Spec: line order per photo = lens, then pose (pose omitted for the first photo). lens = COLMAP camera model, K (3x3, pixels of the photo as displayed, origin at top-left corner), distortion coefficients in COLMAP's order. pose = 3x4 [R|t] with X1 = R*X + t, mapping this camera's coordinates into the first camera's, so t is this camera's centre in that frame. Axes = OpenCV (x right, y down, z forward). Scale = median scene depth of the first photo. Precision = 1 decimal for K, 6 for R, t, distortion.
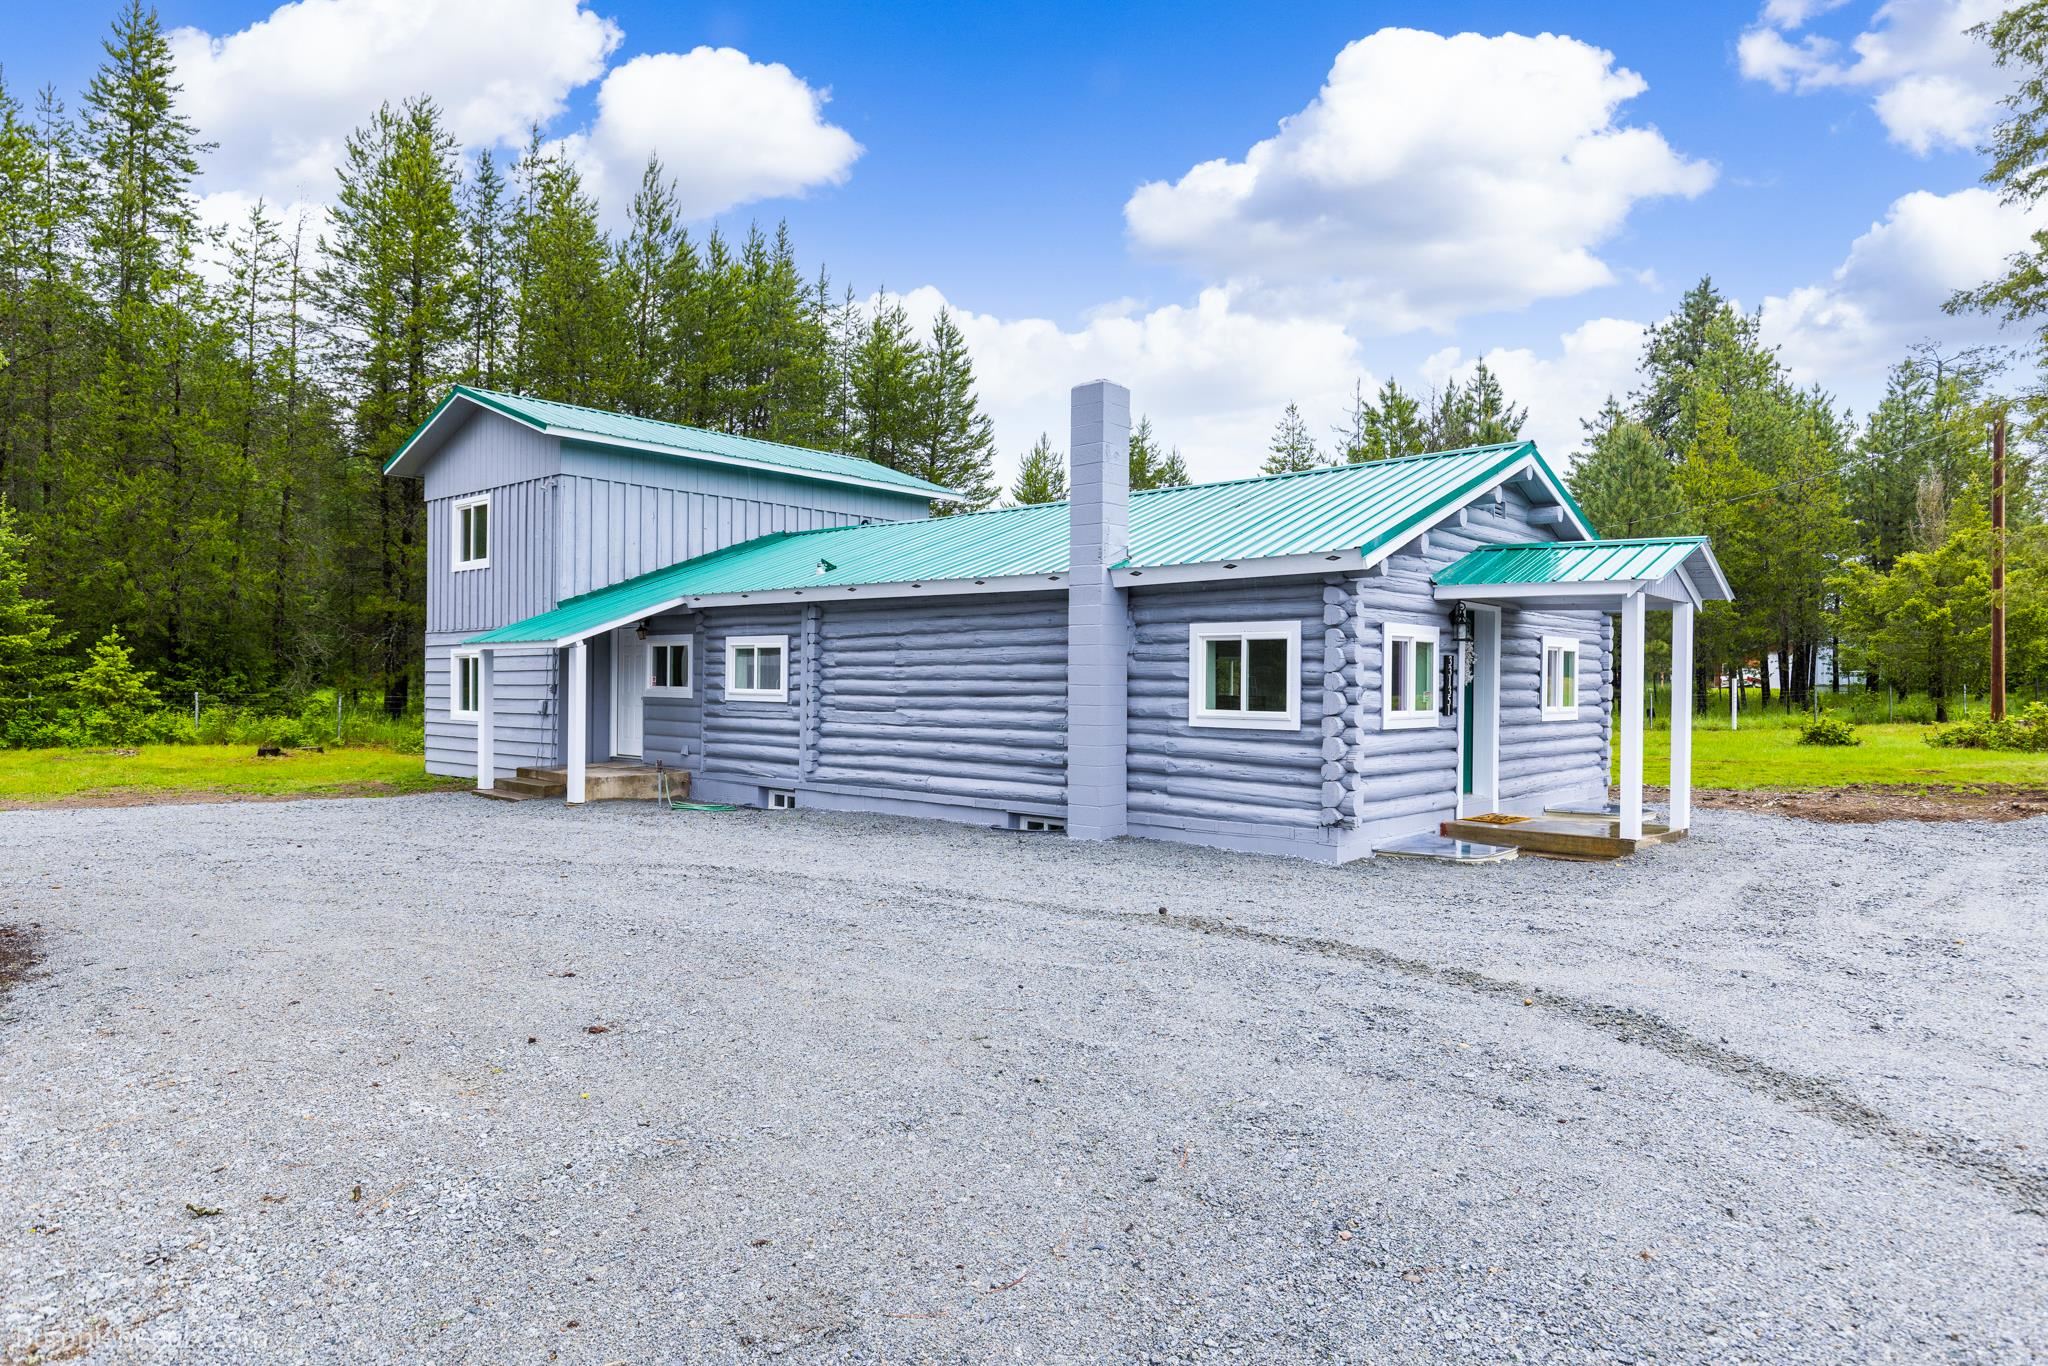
lens RADIAL K [[1259.1, 0, 1024.0], [0, 1259.1, 683.0], [0, 0, 1]] dist [-0.000512, 0.002155]
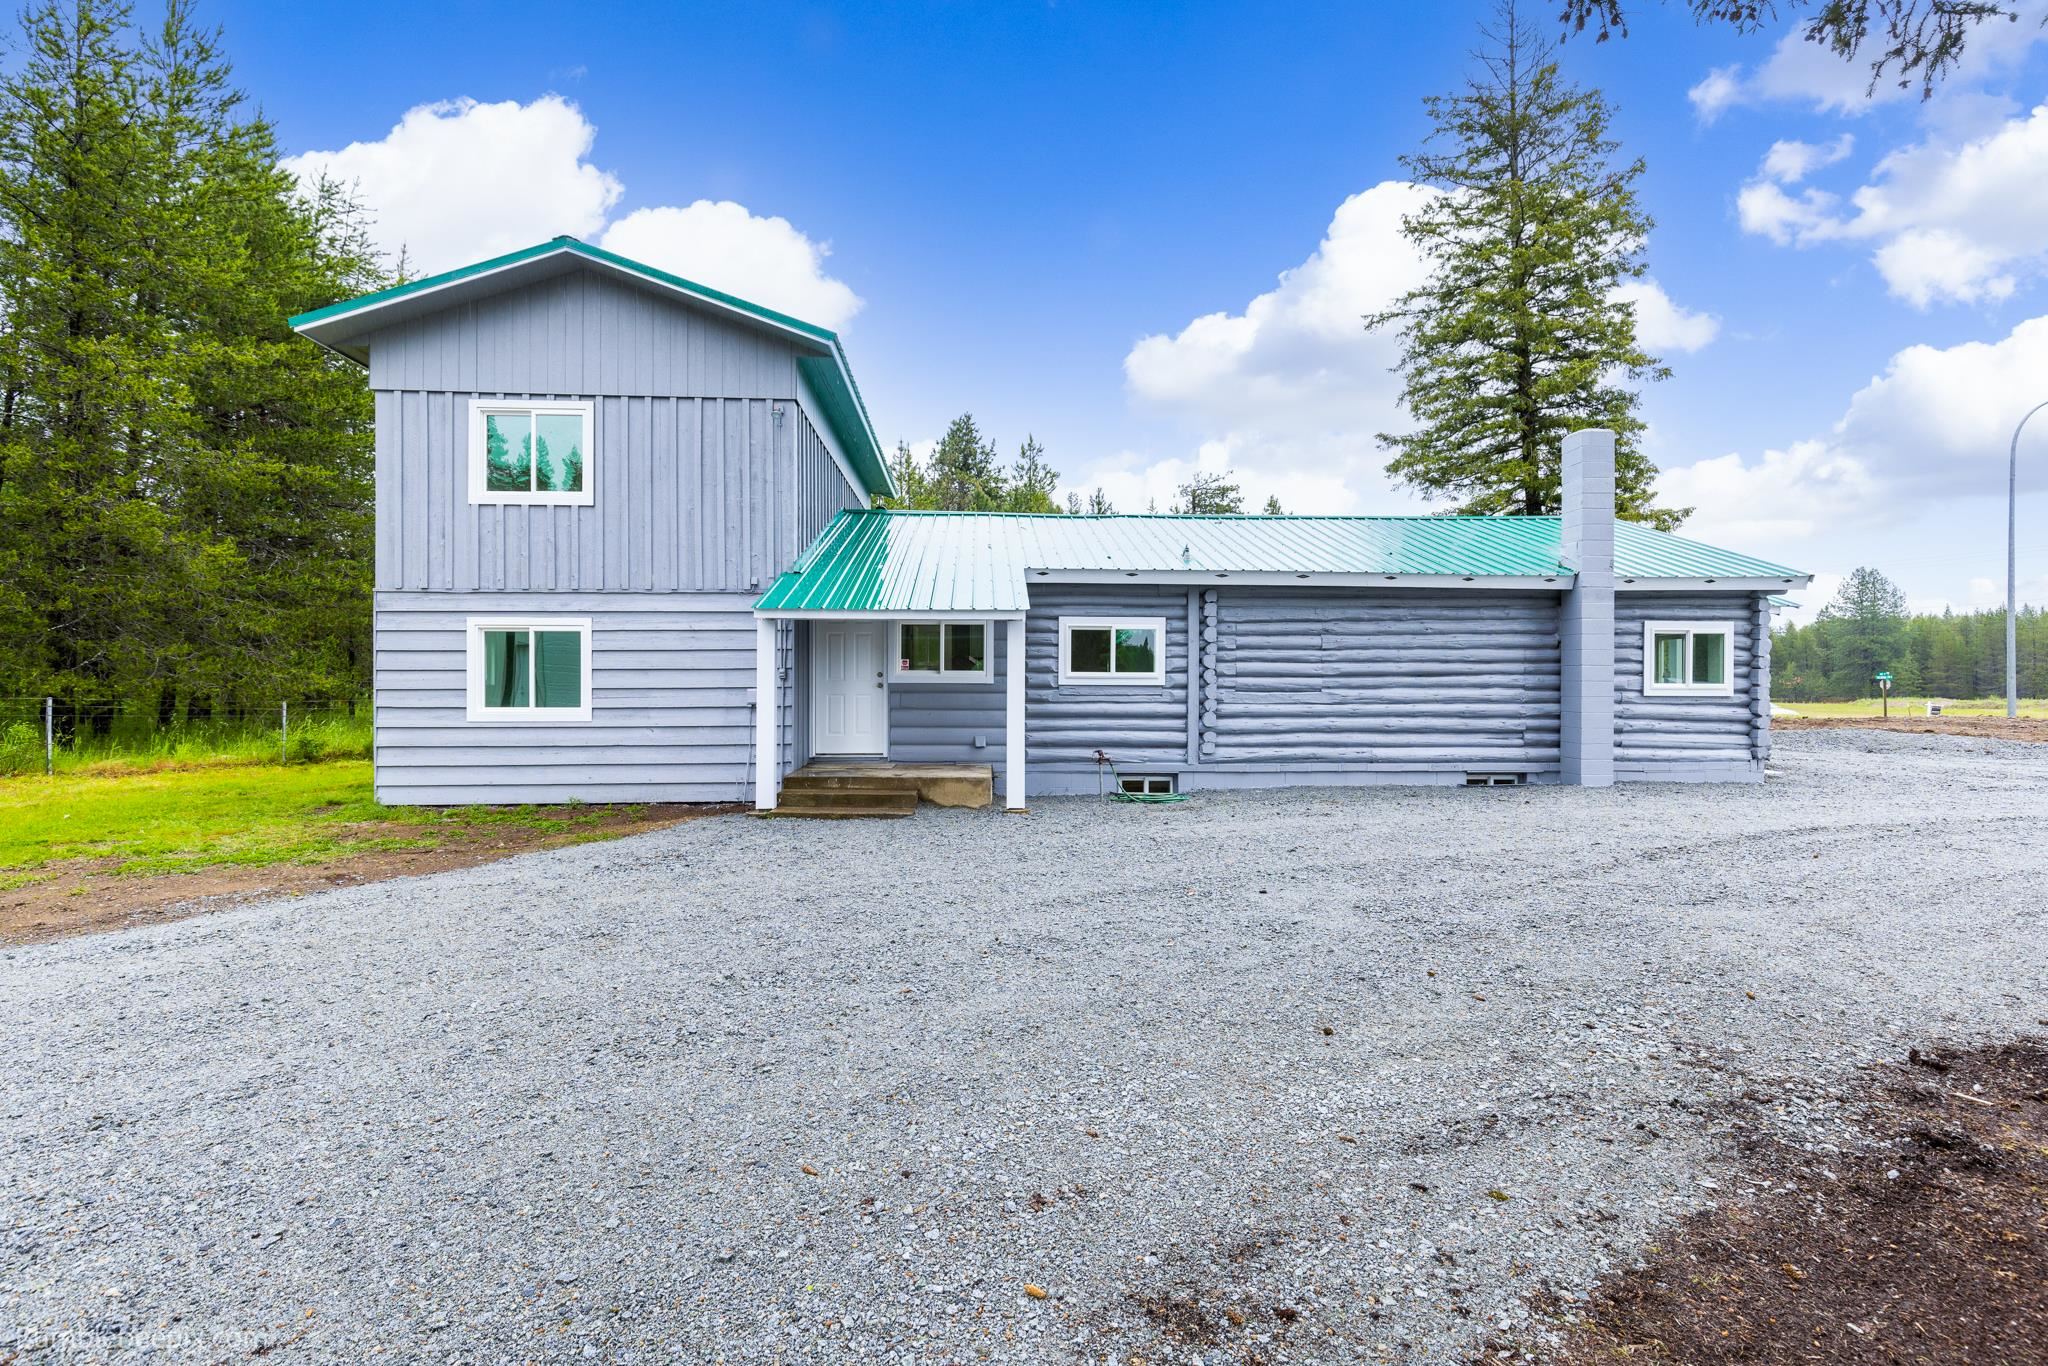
lens RADIAL K [[910.8, 0, 1024.0], [0, 910.8, 683.0], [0, 0, 1]] dist [0.000450, 0.000263]
pose [[0.708371, -0.015490, 0.705671, -0.749682], [0.003059, 0.999817, 0.018876, -0.000382], [-0.705834, -0.011212, 0.708289, 0.557300]]
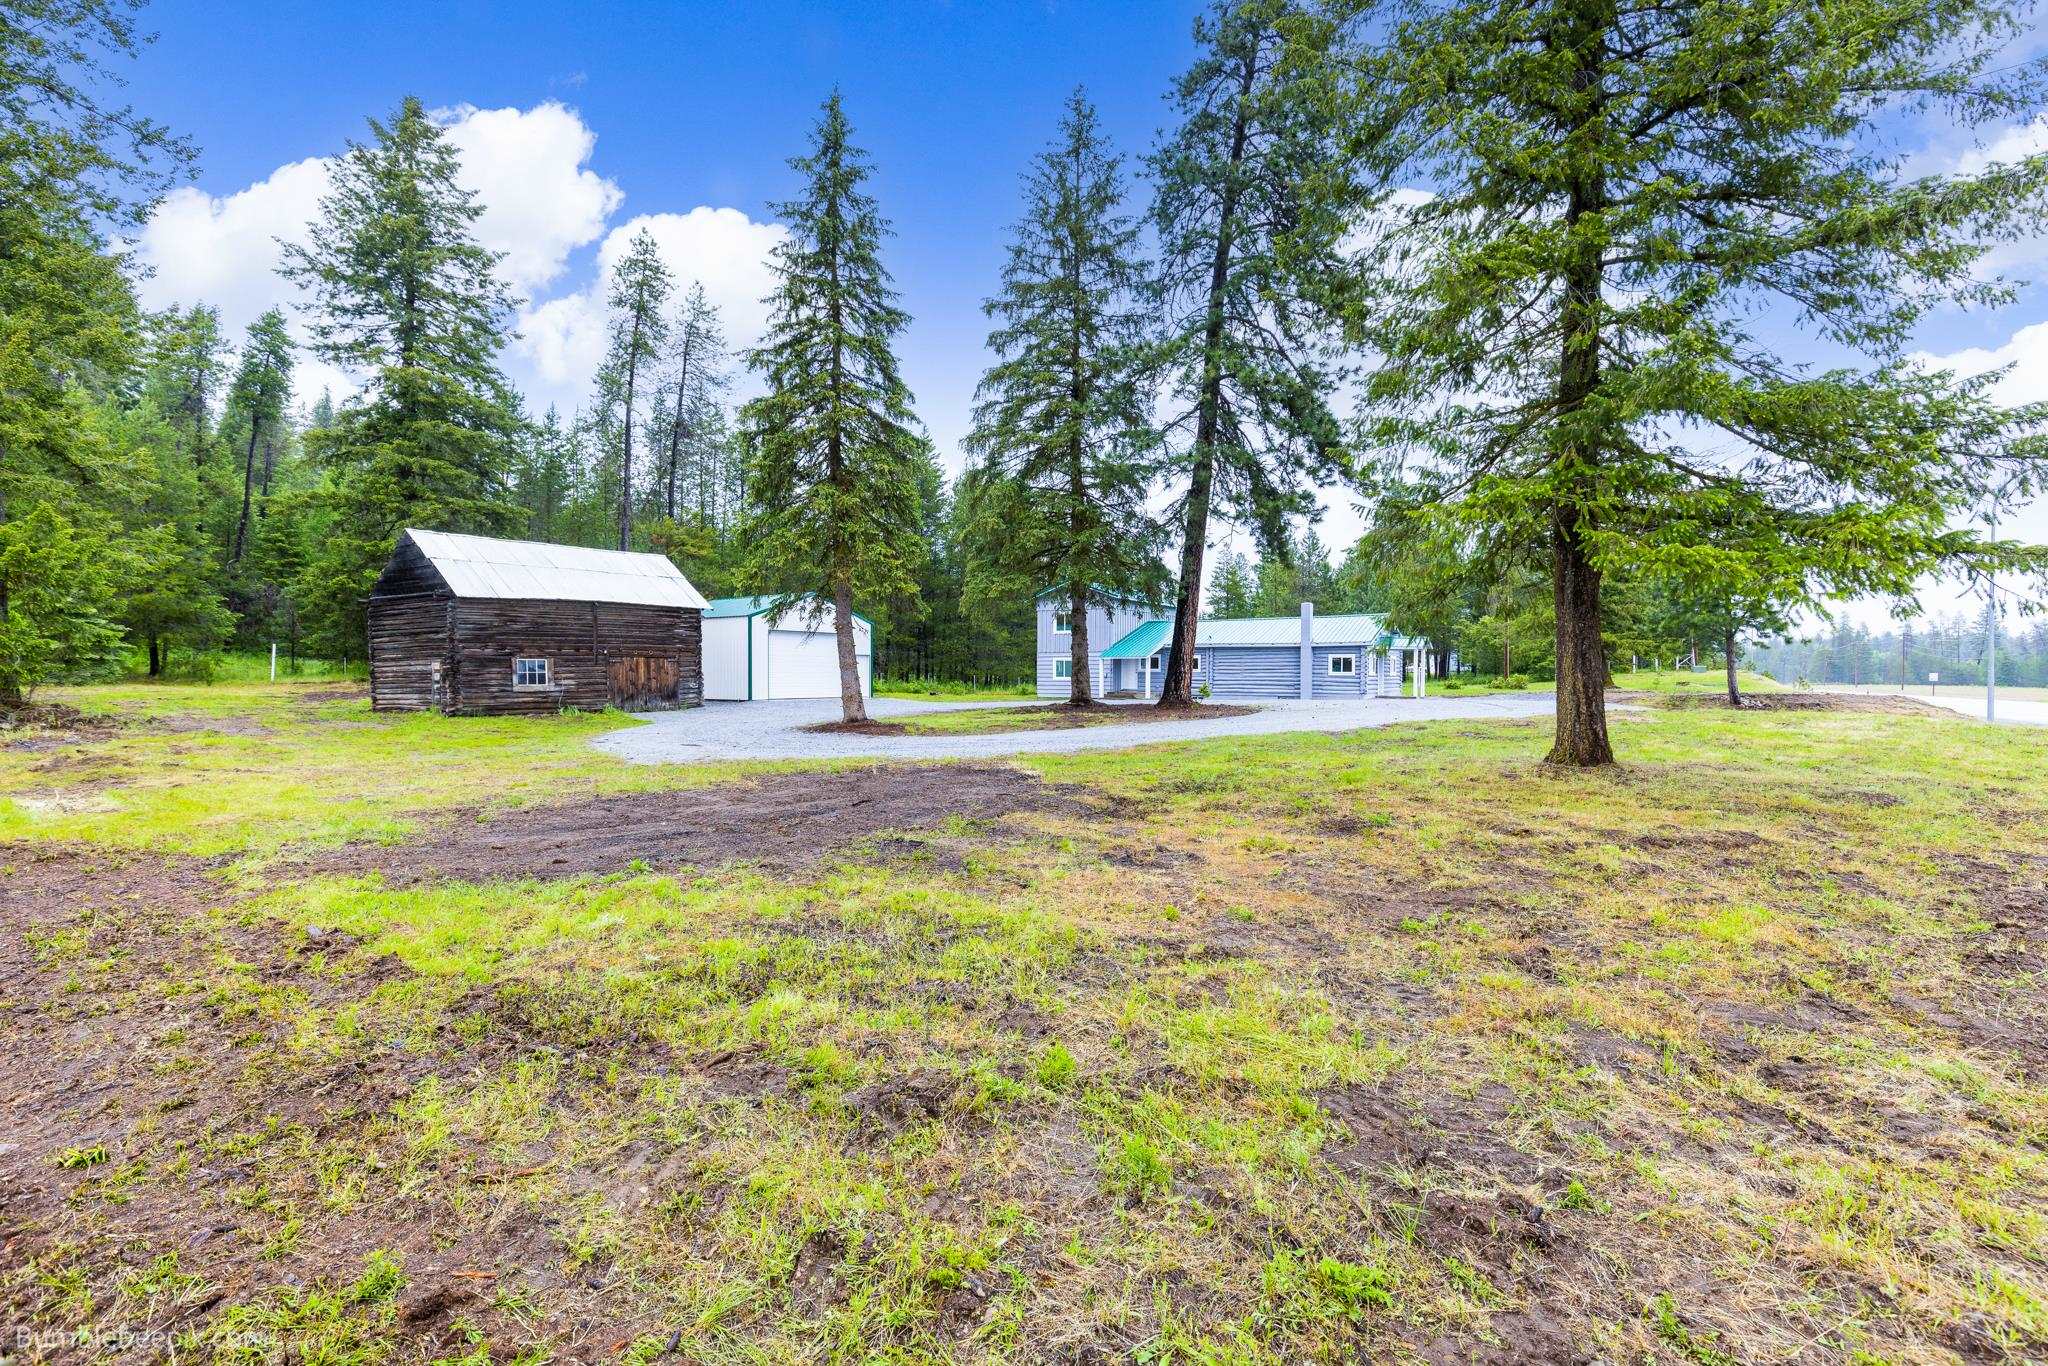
lens RADIAL K [[925.9, 0, 1024.0], [0, 925.9, 683.0], [0, 0, 1]] dist [-0.000761, 0.000501]
pose [[0.991779, -0.009362, 0.127621, -1.050969], [0.007346, 0.999841, 0.016261, -0.002750], [-0.127753, -0.015190, 0.991690, -1.679309]]
